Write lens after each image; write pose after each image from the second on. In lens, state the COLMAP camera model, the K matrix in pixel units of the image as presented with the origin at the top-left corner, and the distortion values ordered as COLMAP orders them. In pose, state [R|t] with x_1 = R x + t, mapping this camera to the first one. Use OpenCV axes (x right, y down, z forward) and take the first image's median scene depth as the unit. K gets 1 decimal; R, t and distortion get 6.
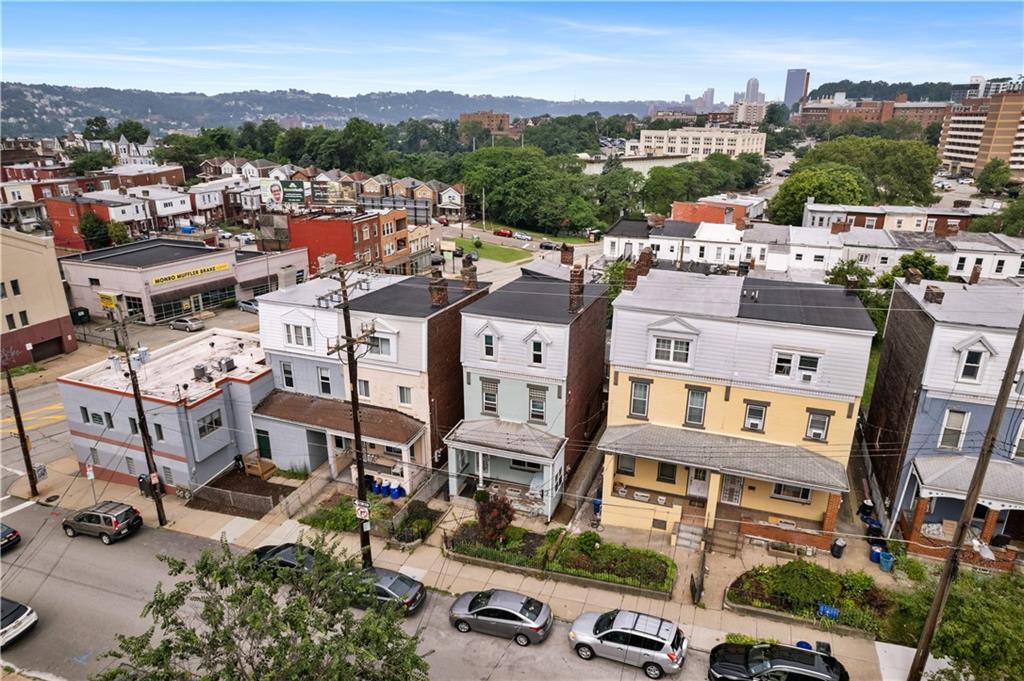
lens RADIAL K [[658.7, 0, 508.8], [0, 658.7, 338.6], [0, 0, 1]] dist [-0.065883, 0.054907]
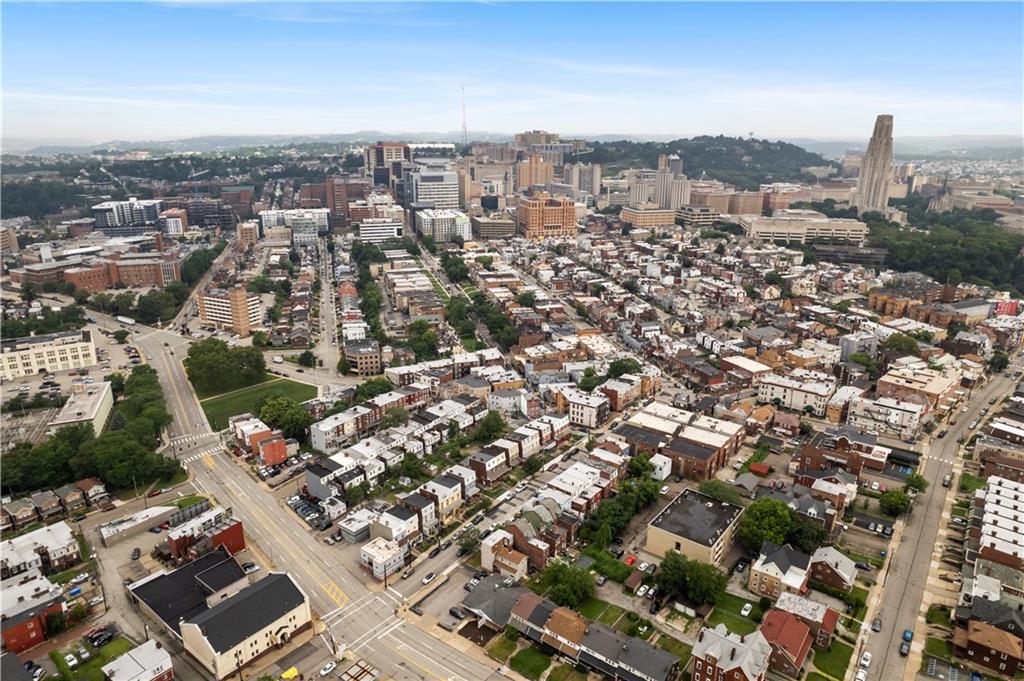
lens RADIAL K [[658.7, 0, 514.3], [0, 658.7, 340.1], [0, 0, 1]] dist [-0.065883, 0.054907]
pose [[0.290544, -0.296437, 0.909785, -4.857478], [0.313823, 0.927731, 0.202064, -2.437047], [-0.903935, 0.226803, 0.362576, -2.356421]]
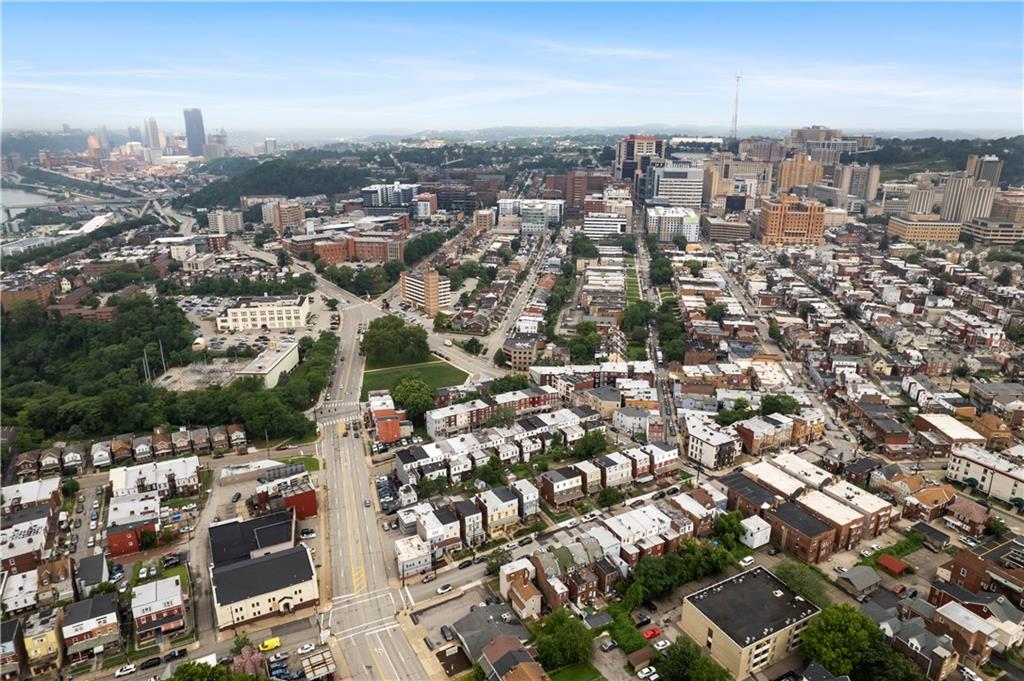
lens RADIAL K [[658.7, 0, 511.7], [0, 658.7, 344.6], [0, 0, 1]] dist [-0.065883, 0.054907]
pose [[0.658948, -0.246106, 0.710788, -3.588991], [0.249500, 0.962975, 0.102120, -2.020865], [-0.709604, 0.110050, 0.695954, -3.594498]]
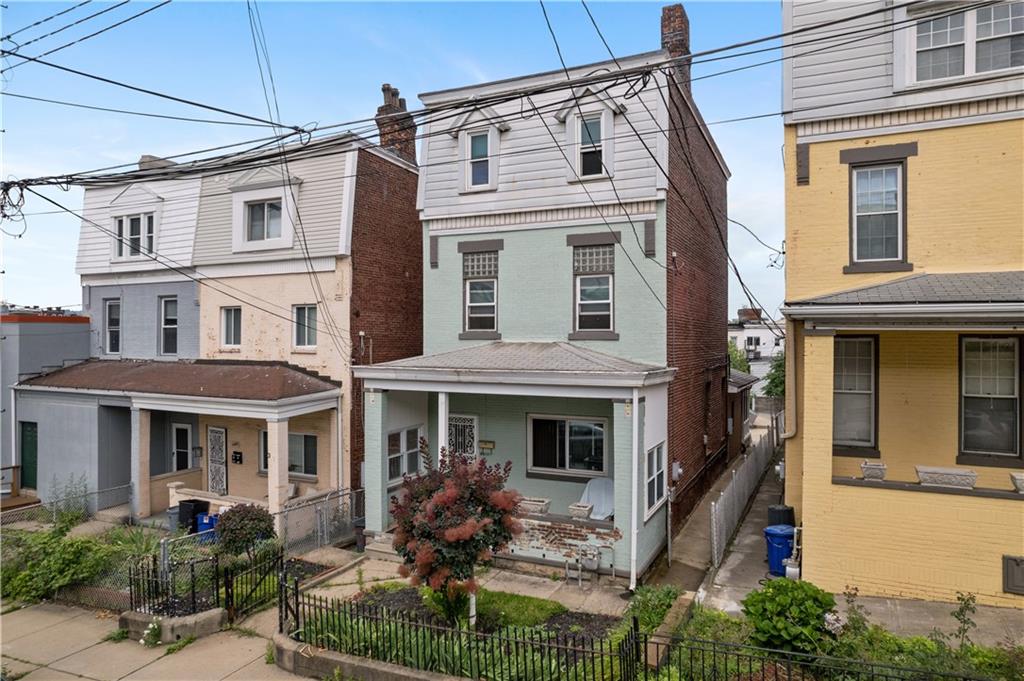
lens RADIAL K [[658.7, 0, 509.8], [0, 658.7, 338.3], [0, 0, 1]] dist [-0.065883, 0.054907]
pose [[0.995828, 0.000113, -0.091252, 0.028093], [-0.031313, 0.939701, -0.340559, 0.257728], [0.085712, 0.341996, 0.935784, 0.610501]]
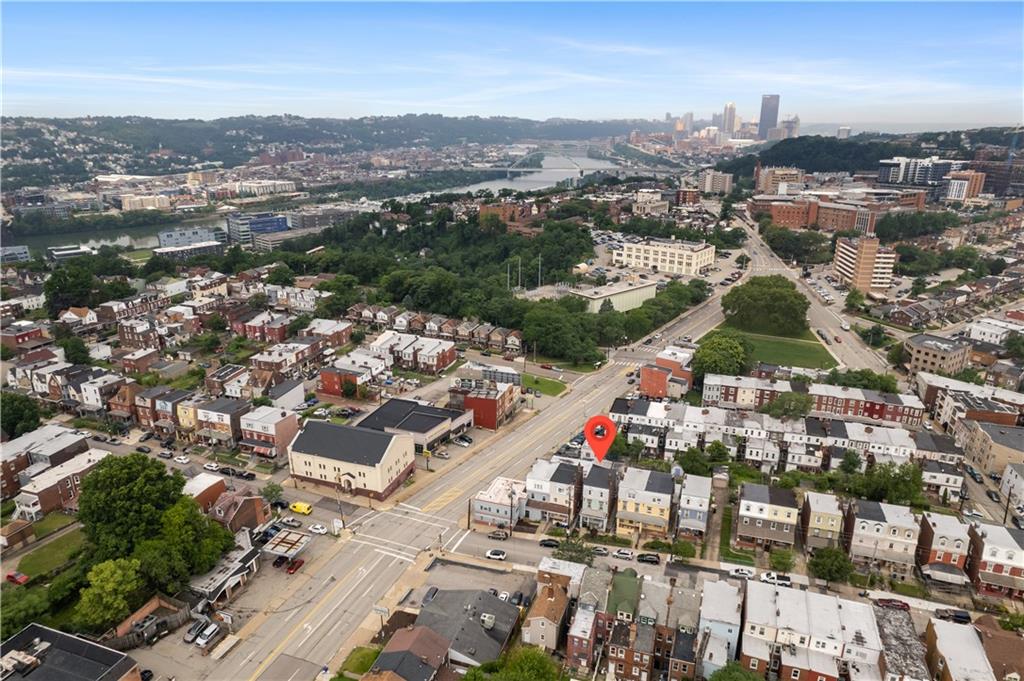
lens RADIAL K [[658.7, 0, 505.5], [0, 658.7, 339.9], [0, 0, 1]] dist [-0.065883, 0.054907]
pose [[0.999792, -0.010888, 0.017237, -0.616375], [0.011050, 0.999895, -0.009347, -0.910346], [-0.017134, 0.009535, 0.999808, -3.143428]]
